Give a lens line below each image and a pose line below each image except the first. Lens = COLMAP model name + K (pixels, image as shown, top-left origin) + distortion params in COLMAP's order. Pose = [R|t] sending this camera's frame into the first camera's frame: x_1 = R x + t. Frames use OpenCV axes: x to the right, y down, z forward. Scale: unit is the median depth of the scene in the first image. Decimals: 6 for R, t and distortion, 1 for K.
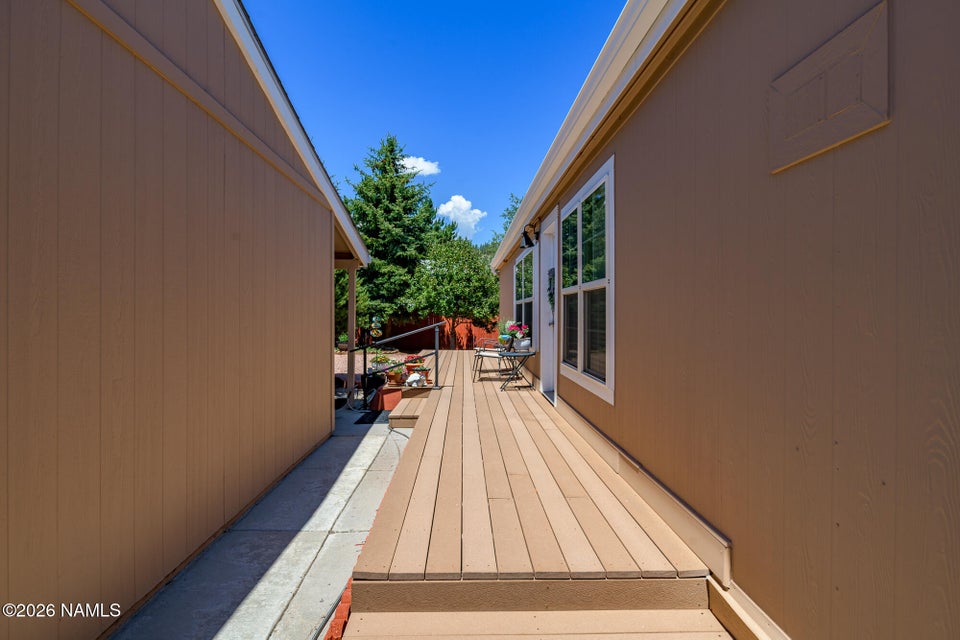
lens RADIAL K [[498.8, 0, 489.9], [0, 498.8, 320.4], [0, 0, 1]] dist [-0.000625, 0.000091]
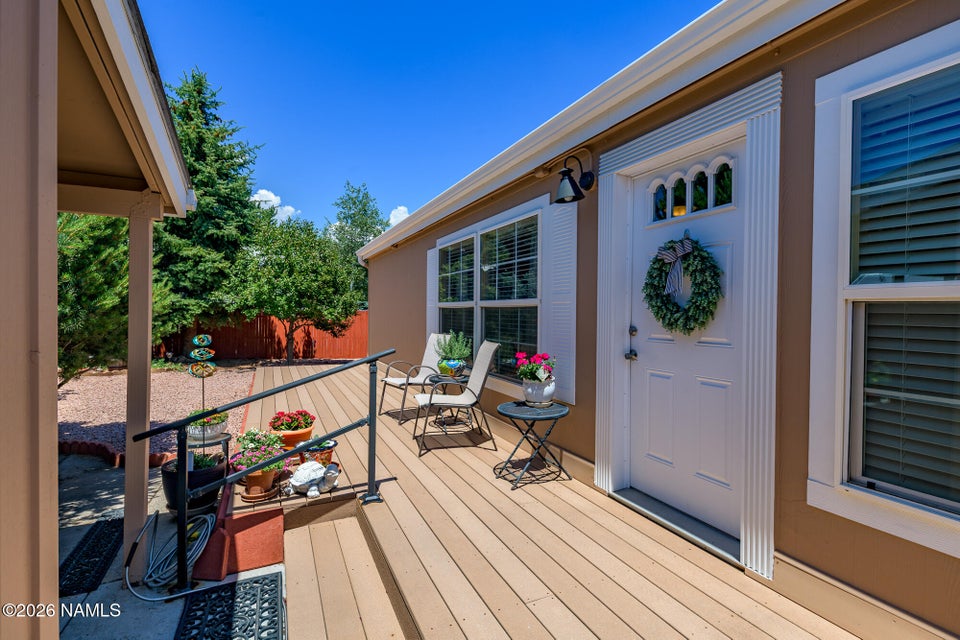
lens RADIAL K [[444.6, 0, 501.2], [0, 444.6, 323.5], [0, 0, 1]] dist [0.001755, -0.012161]
pose [[0.909895, -0.001137, 0.414836, -0.162252], [-0.005466, 0.999877, 0.014729, -0.027723], [-0.414802, -0.015669, 0.909777, 0.571041]]
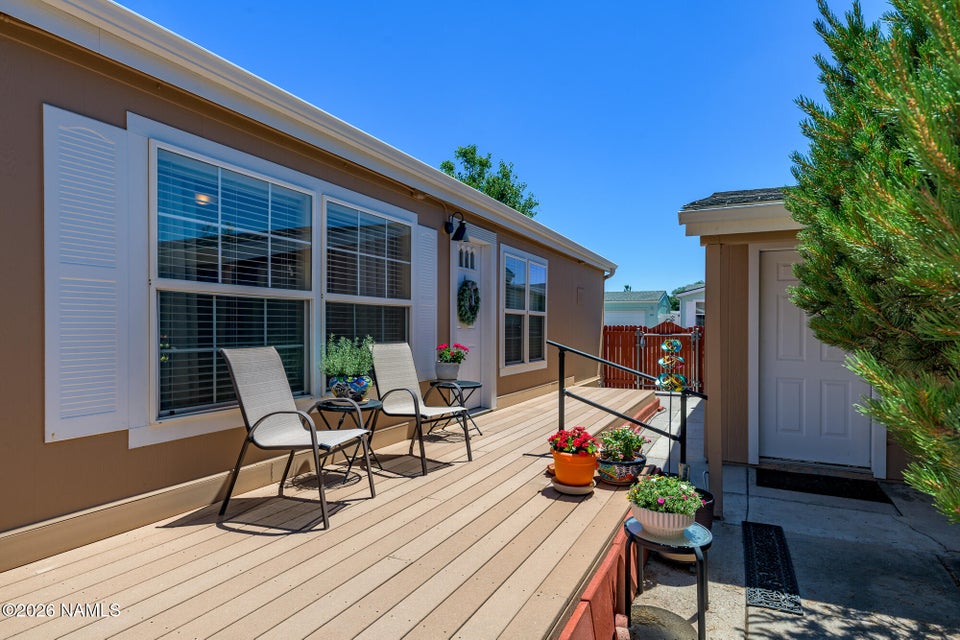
lens RADIAL K [[533.9, 0, 480.0], [0, 533.9, 320.0], [0, 0, 1]] dist [0.017300, -0.000906]
pose [[-0.869826, -0.003824, 0.493344, -0.340891], [-0.005060, 0.999987, -0.001172, -0.022557], [-0.493333, -0.003515, -0.869833, 1.601402]]
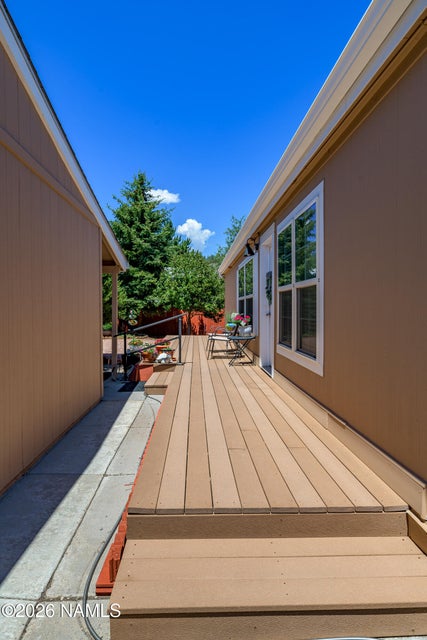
lens RADIAL K [[376.6, 0, 213.5], [0, 376.6, 320.0], [0, 0, 1]] dist [-0.000634, -0.000006]
pose [[0.999979, -0.004844, -0.004355, -0.014016], [0.004922, 0.999828, 0.017908, 0.002633], [0.004268, -0.017929, 0.999830, 0.014011]]
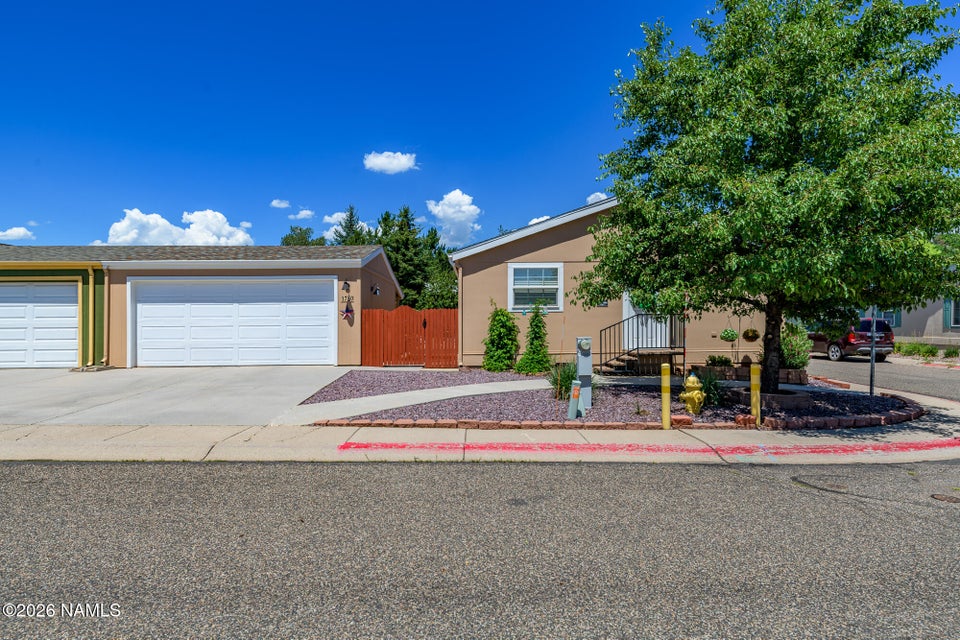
lens RADIAL K [[533.9, 0, 480.0], [0, 533.9, 320.0], [0, 0, 1]] dist [0.017300, -0.000906]
pose [[0.998587, -0.012491, -0.051660, 0.325523], [0.011980, 0.999876, -0.010195, 0.029206], [0.051781, 0.009562, 0.998613, -1.826905]]
